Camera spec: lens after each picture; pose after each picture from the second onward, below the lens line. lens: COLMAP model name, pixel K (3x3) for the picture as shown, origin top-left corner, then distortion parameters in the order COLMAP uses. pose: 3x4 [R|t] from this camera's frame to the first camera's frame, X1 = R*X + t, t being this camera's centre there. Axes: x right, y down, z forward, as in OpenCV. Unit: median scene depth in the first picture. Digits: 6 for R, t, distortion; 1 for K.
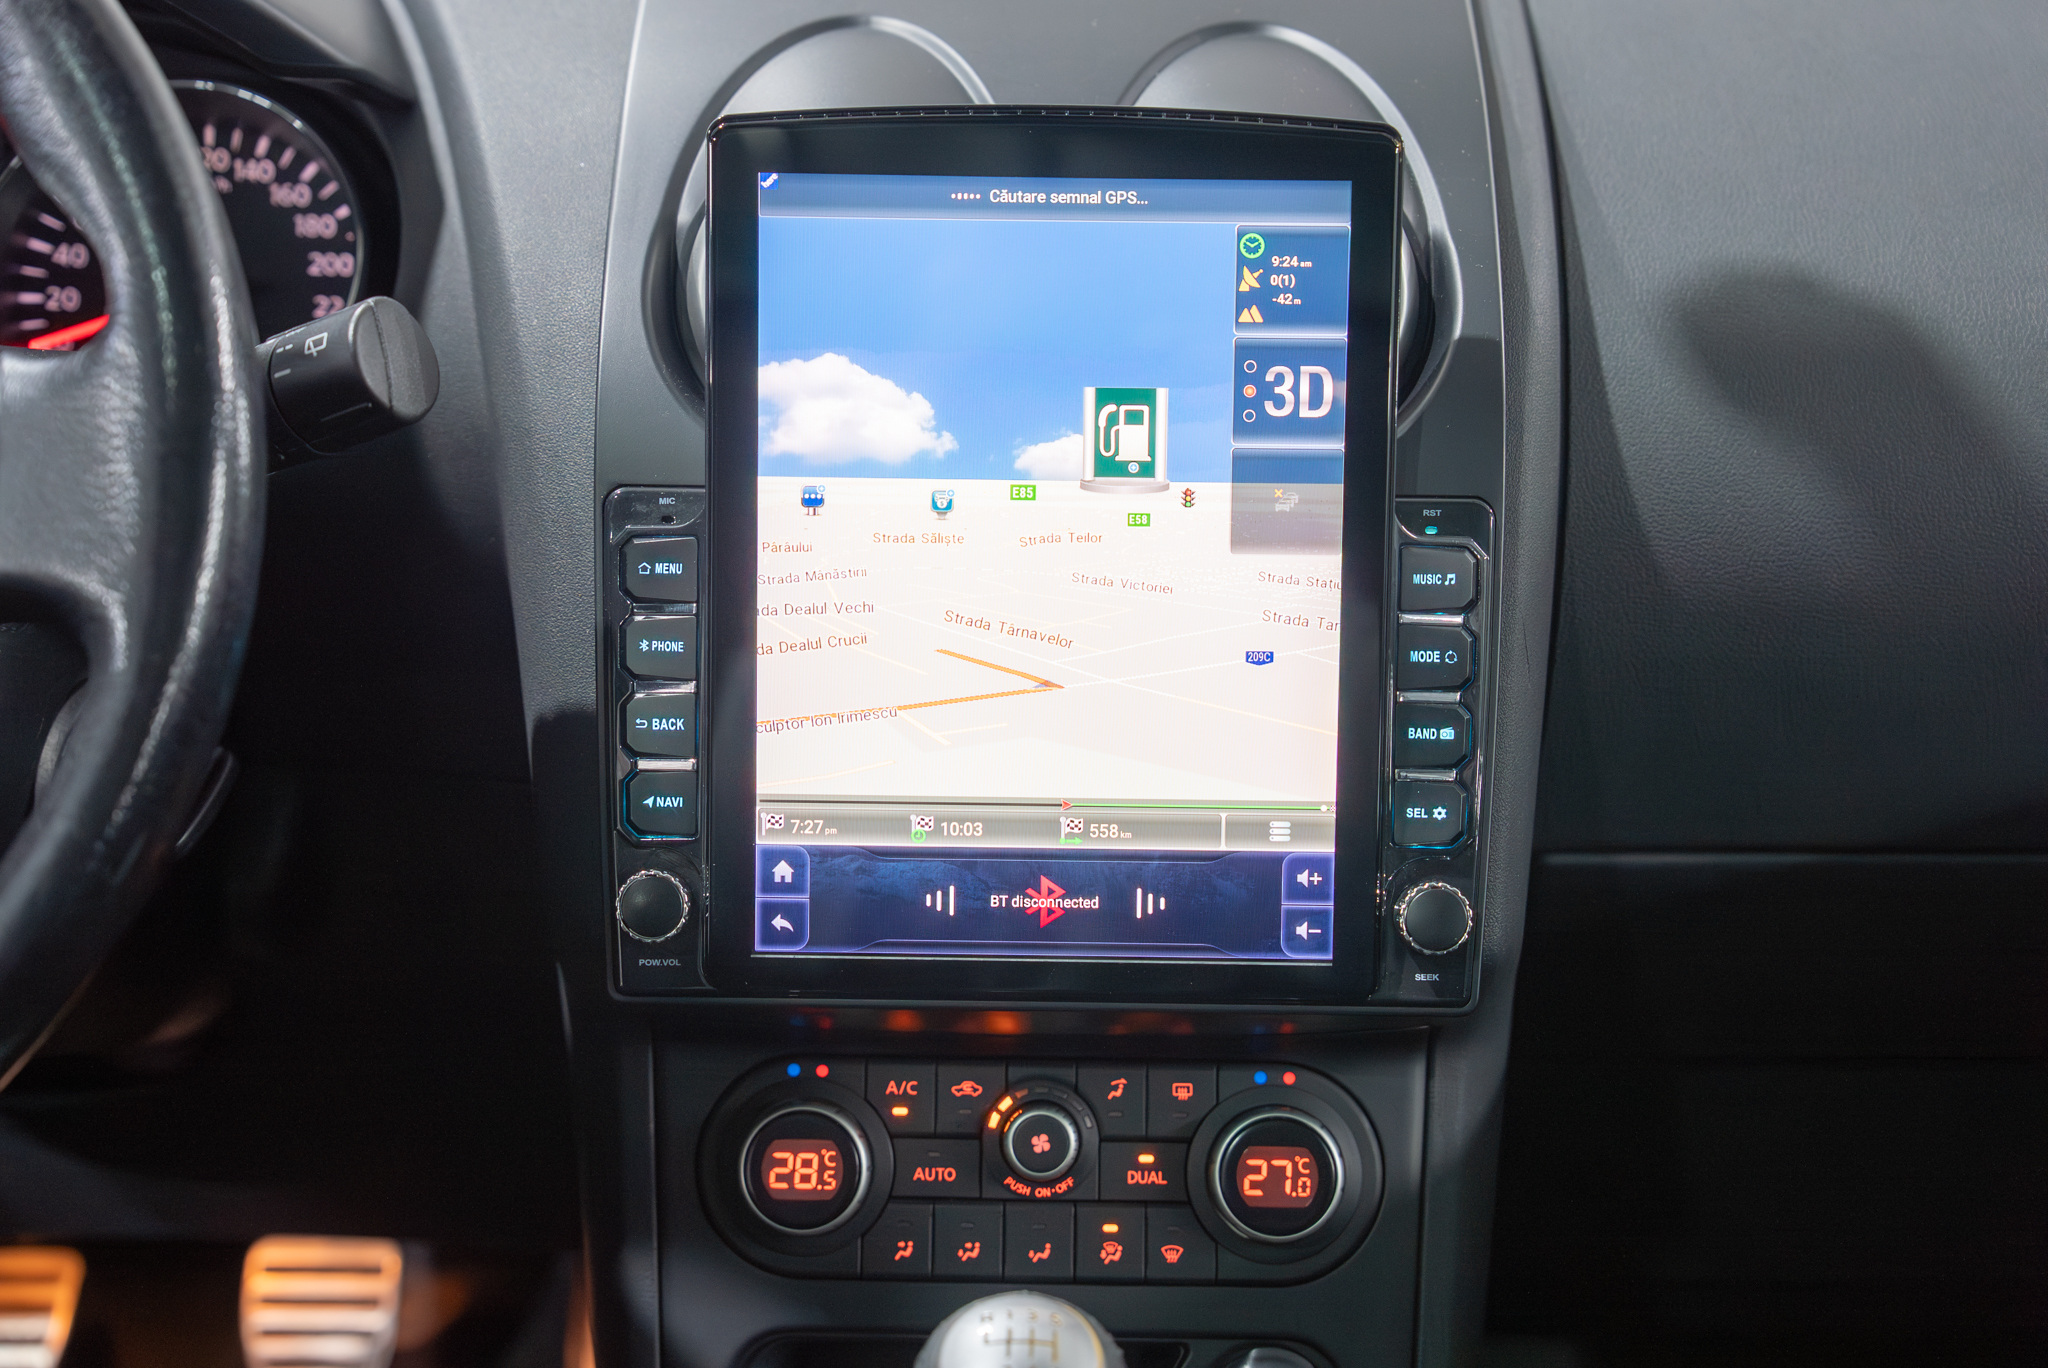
lens RADIAL K [[2931.0, 0, 1024.0], [0, 2931.0, 684.0], [0, 0, 1]] dist [0.041244, 0.055212]
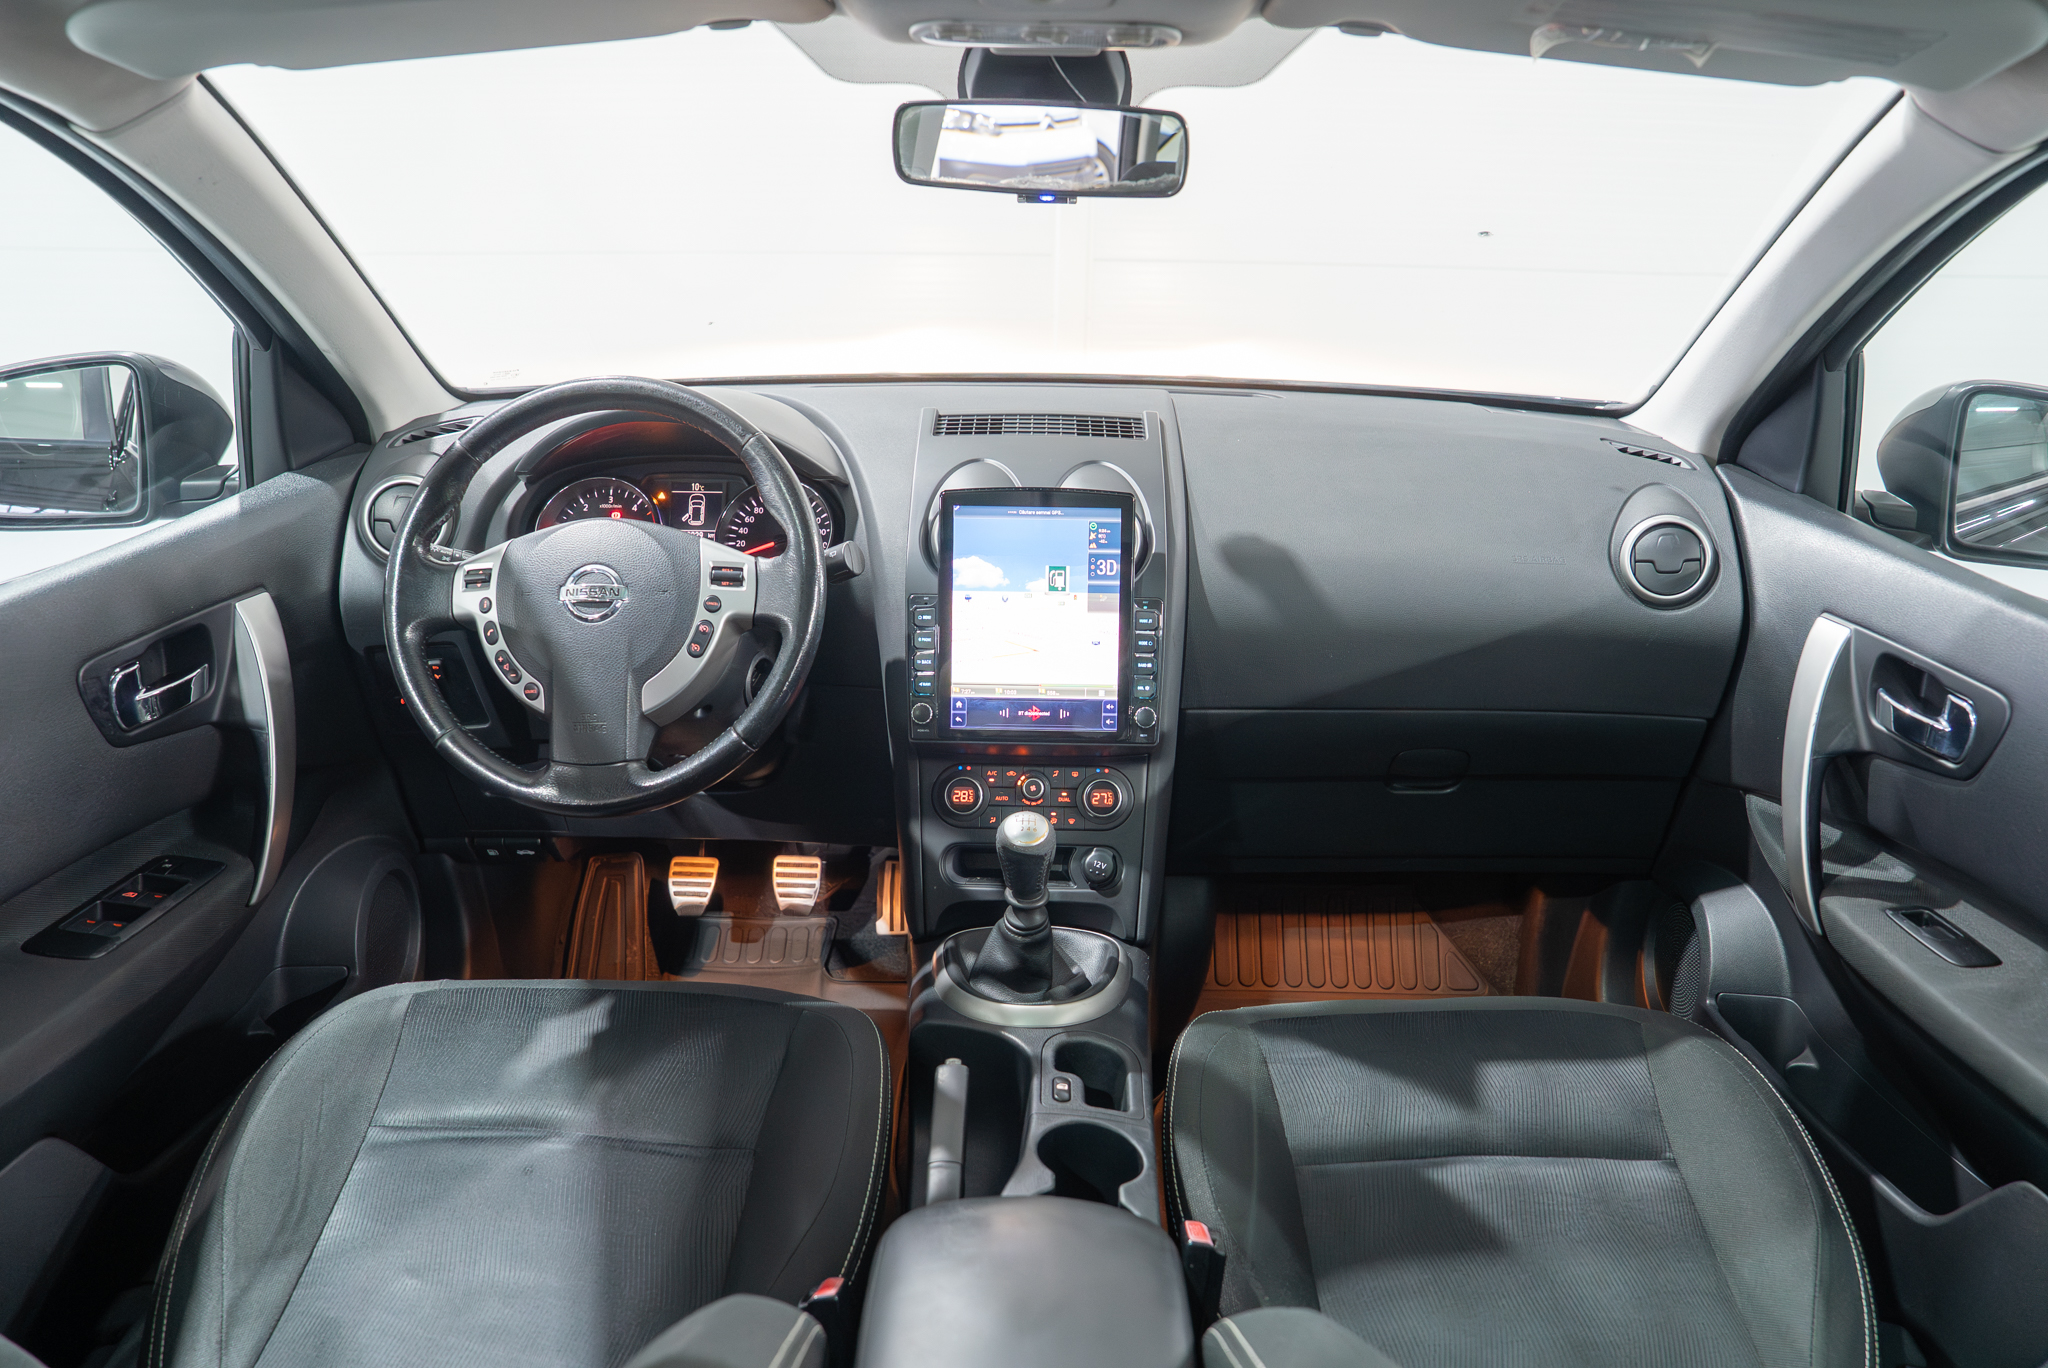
lens RADIAL K [[1428.9, 0, 1024.0], [0, 1428.9, 684.0], [0, 0, 1]] dist [-0.002067, -0.000463]
pose [[0.999898, 0.004824, -0.013471, 0.017782], [-0.005514, 0.998647, -0.051700, 0.127091], [0.013203, 0.051769, 0.998572, -0.694075]]
